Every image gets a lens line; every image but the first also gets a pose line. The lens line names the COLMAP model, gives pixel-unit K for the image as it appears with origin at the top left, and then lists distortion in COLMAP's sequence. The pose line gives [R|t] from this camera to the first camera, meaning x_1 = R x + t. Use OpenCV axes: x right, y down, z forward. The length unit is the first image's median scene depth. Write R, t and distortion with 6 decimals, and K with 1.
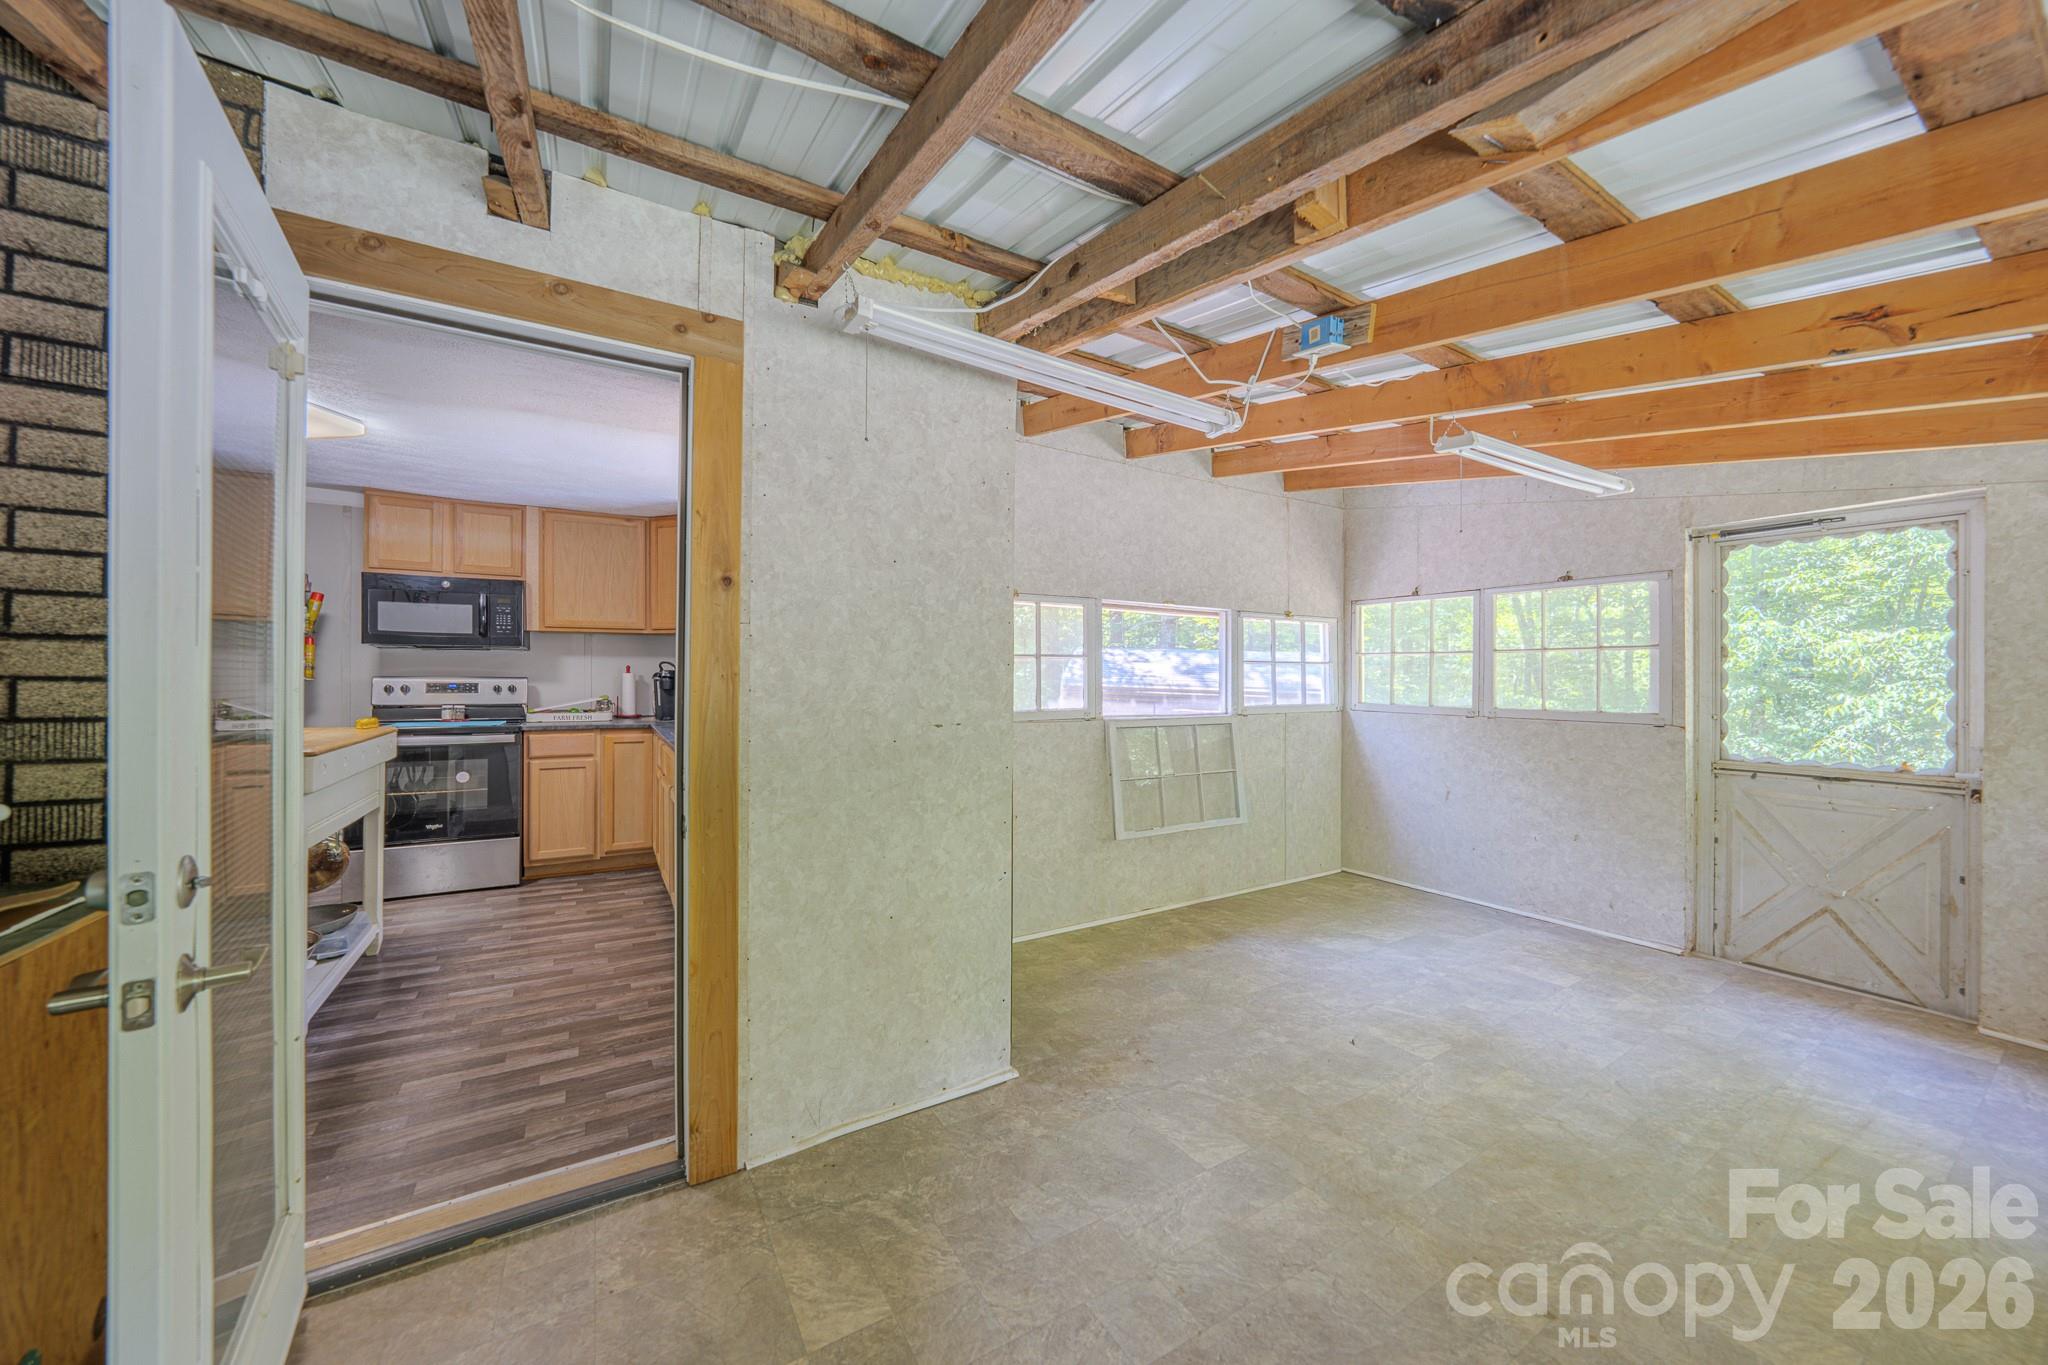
lens RADIAL K [[714.7, 0, 1025.3], [0, 714.7, 676.0], [0, 0, 1]] dist [-0.018683, 0.000077]
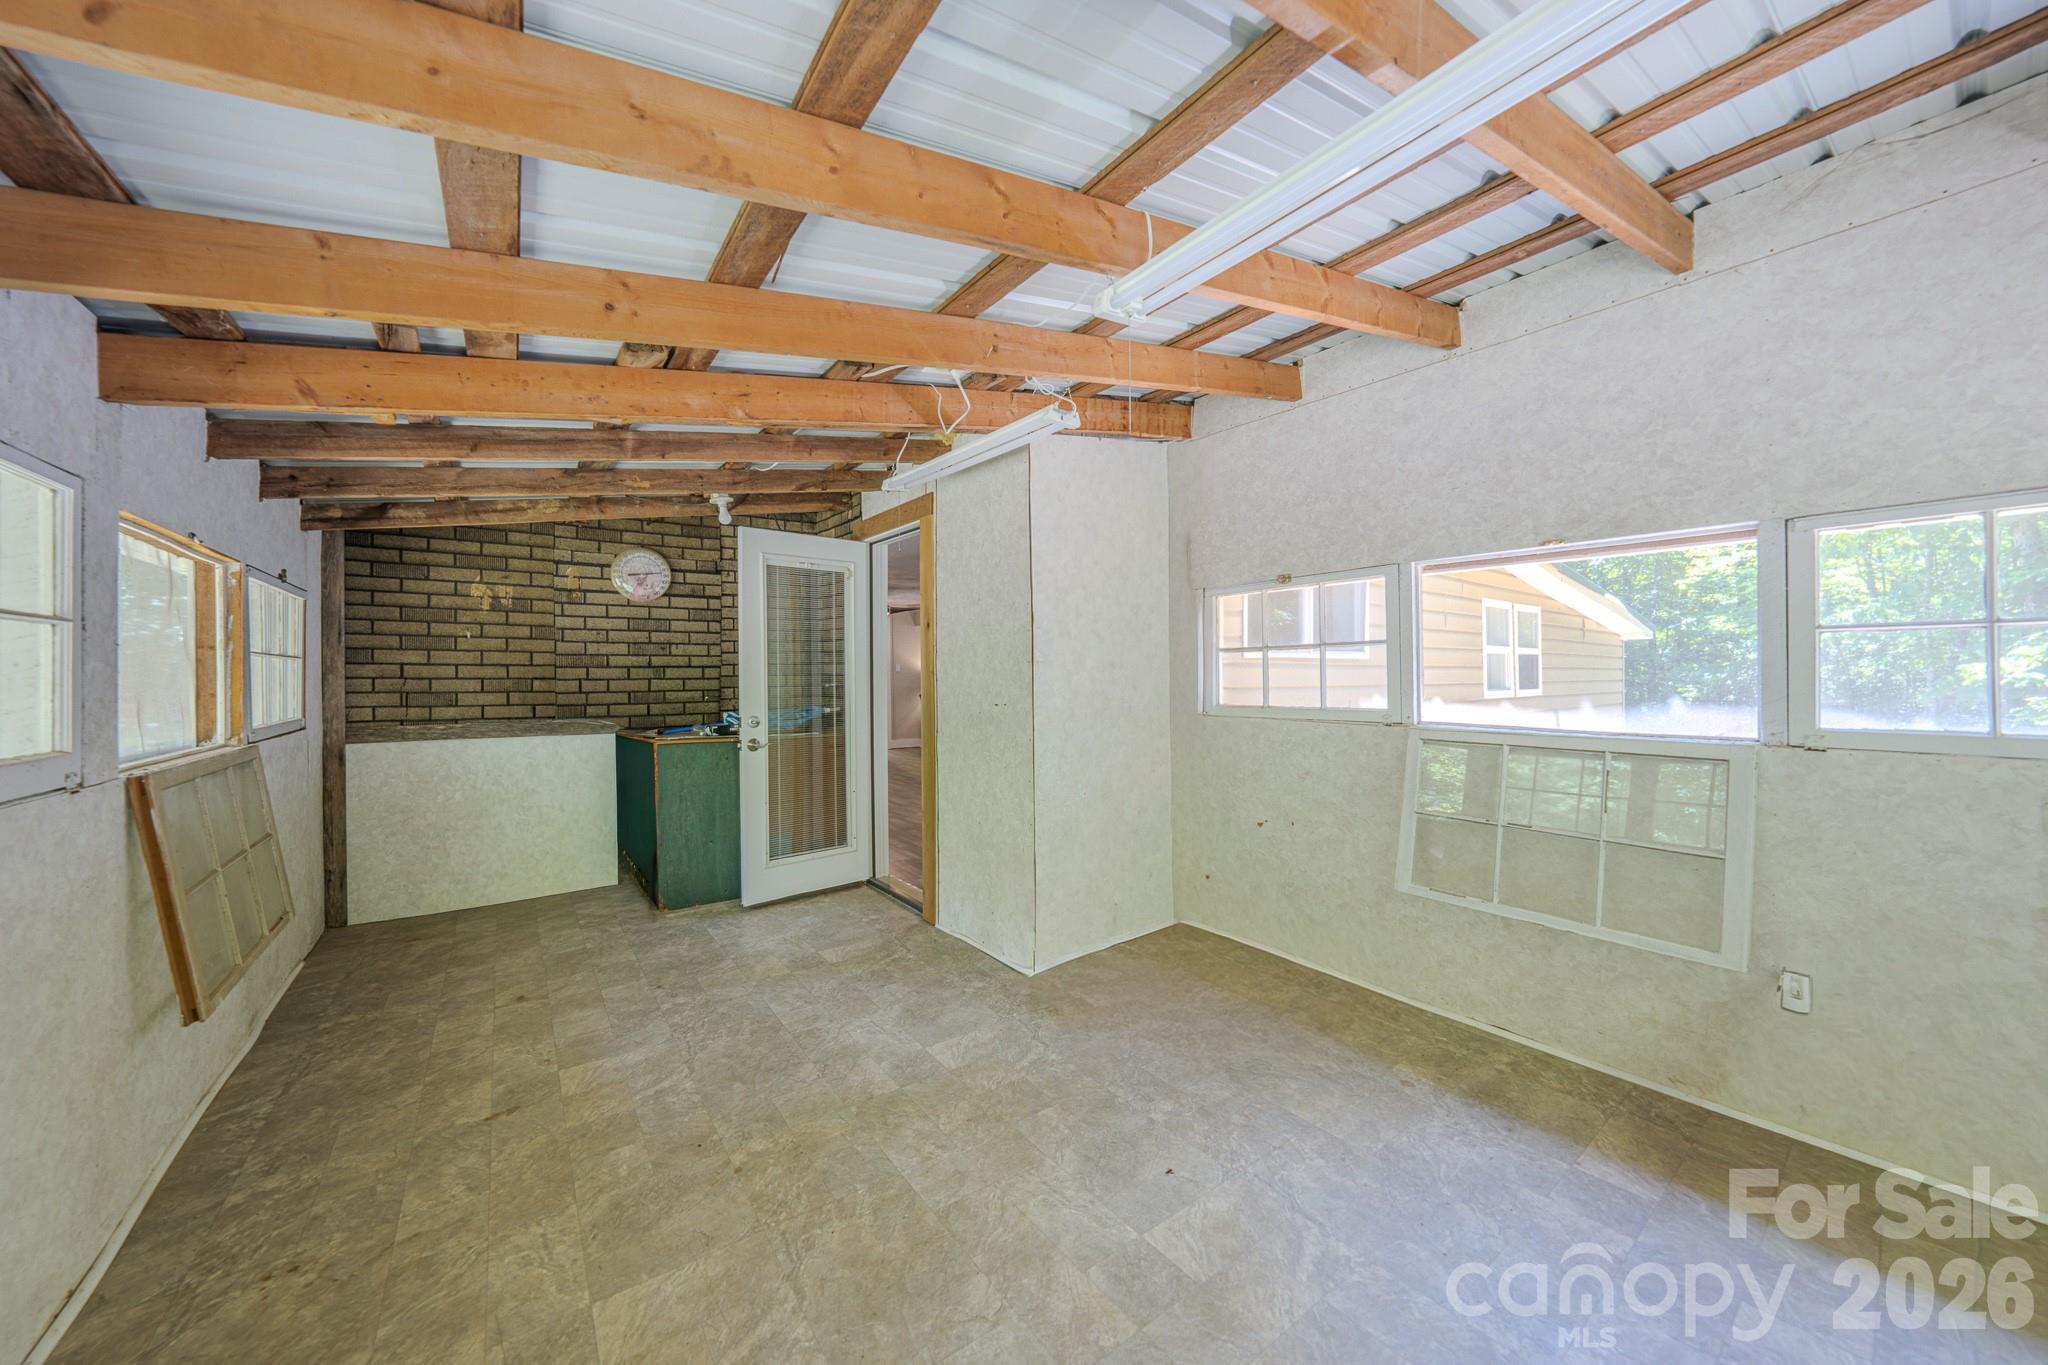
lens RADIAL K [[714.7, 0, 1025.3], [0, 714.7, 676.0], [0, 0, 1]] dist [-0.018683, 0.000077]
pose [[0.092486, -0.001968, -0.995712, 1.868586], [0.009226, 0.999957, -0.001120, 0.015581], [0.995671, -0.009083, 0.092500, 1.262423]]
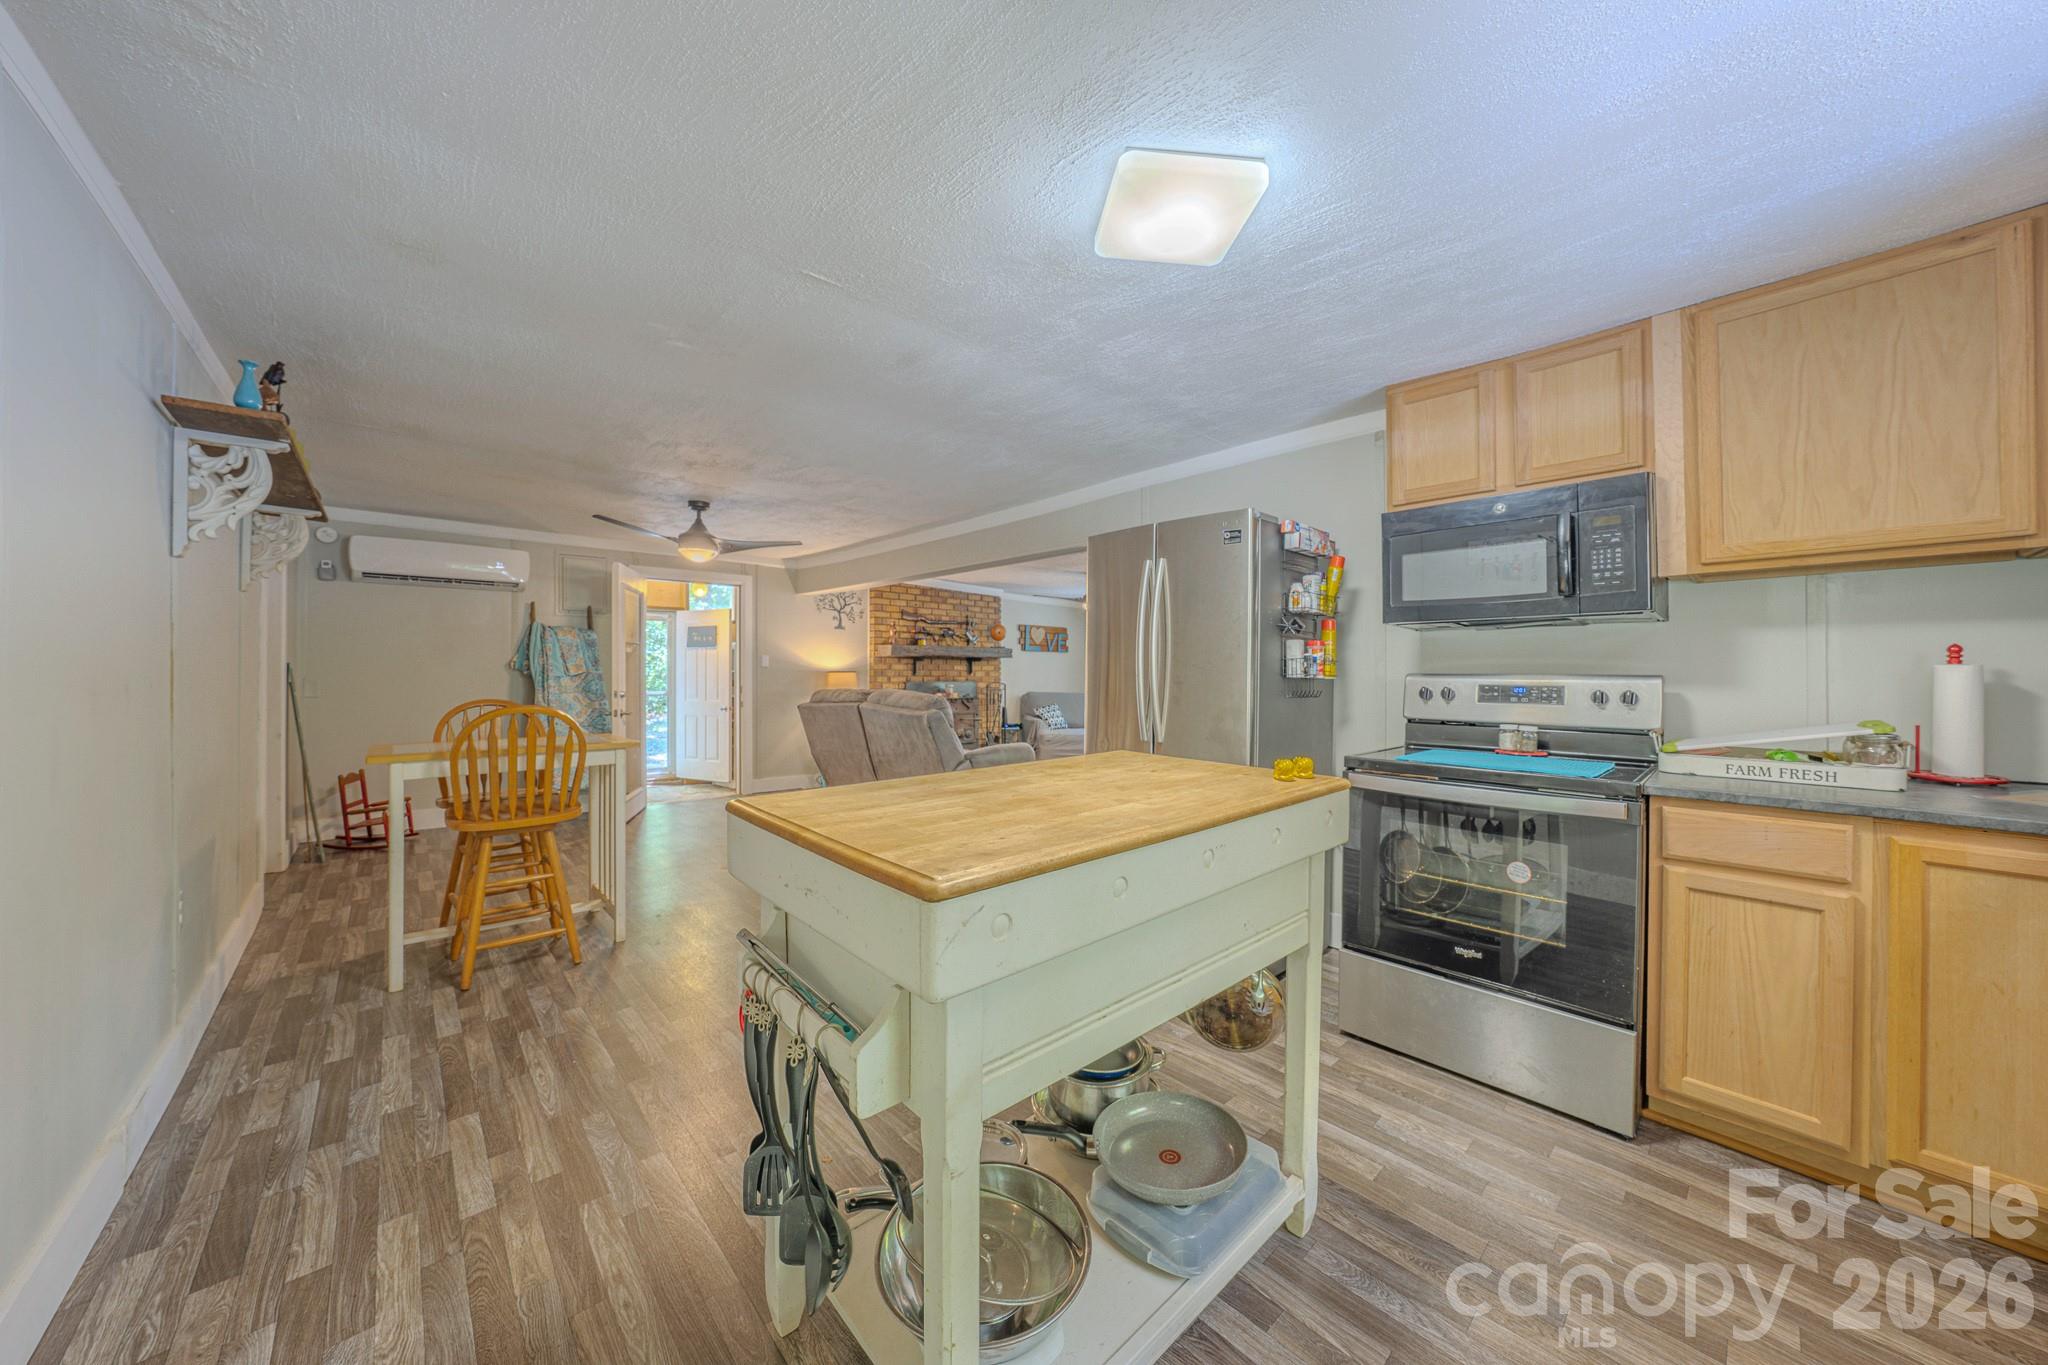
lens RADIAL K [[704.5, 0, 1027.6], [0, 704.5, 671.7], [0, 0, 1]] dist [-0.045089, 0.009428]
pose [[0.193963, -0.002160, -0.981006, -0.334492], [0.004817, 0.999988, -0.001249, -0.002297], [0.980997, -0.004483, 0.193971, 0.490384]]
